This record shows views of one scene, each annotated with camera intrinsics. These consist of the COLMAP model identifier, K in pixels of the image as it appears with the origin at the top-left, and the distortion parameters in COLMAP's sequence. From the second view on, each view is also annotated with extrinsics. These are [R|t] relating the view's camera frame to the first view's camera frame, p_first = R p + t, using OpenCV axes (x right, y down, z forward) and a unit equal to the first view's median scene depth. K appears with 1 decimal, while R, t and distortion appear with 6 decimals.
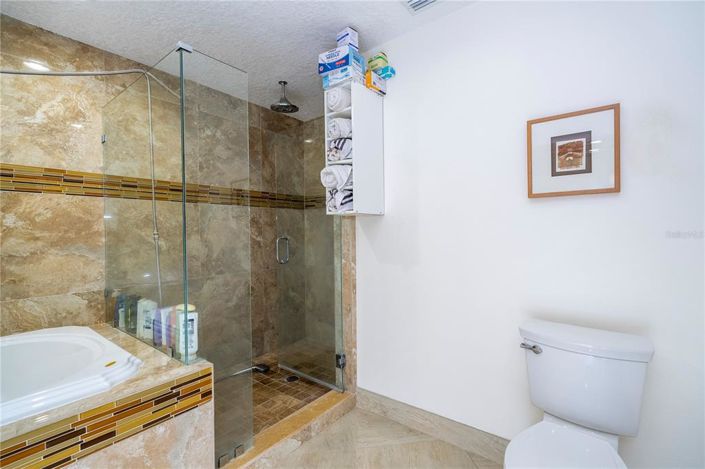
lens RADIAL K [[320.0, 0, 357.2], [0, 320.0, 234.2], [0, 0, 1]] dist [-0.002122, 0.002056]
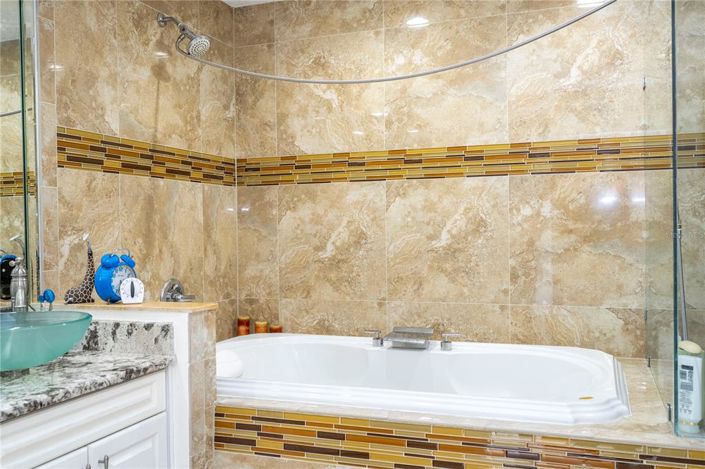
lens RADIAL K [[676.6, 0, 351.9], [0, 676.6, 231.1], [0, 0, 1]] dist [0.048134, 0.000000]
pose [[0.298590, 0.013529, -0.954286, 0.425584], [0.000728, 0.999896, 0.014404, -0.011326], [0.954381, -0.004996, 0.298549, -0.011131]]
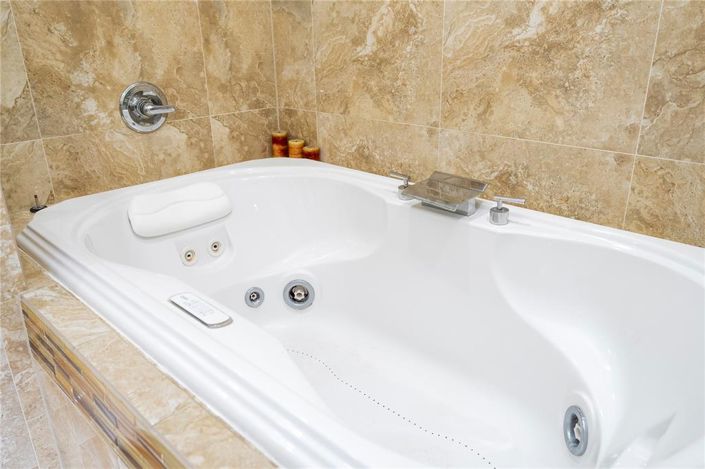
lens RADIAL K [[543.5, 0, 353.6], [0, 543.5, 232.4], [0, 0, 1]] dist [-0.001329, 0.001265]
pose [[-0.110635, 0.366172, -0.923947, -0.332130], [0.009640, 0.930006, 0.367419, 0.023794], [0.993814, 0.031742, -0.106421, 0.583549]]
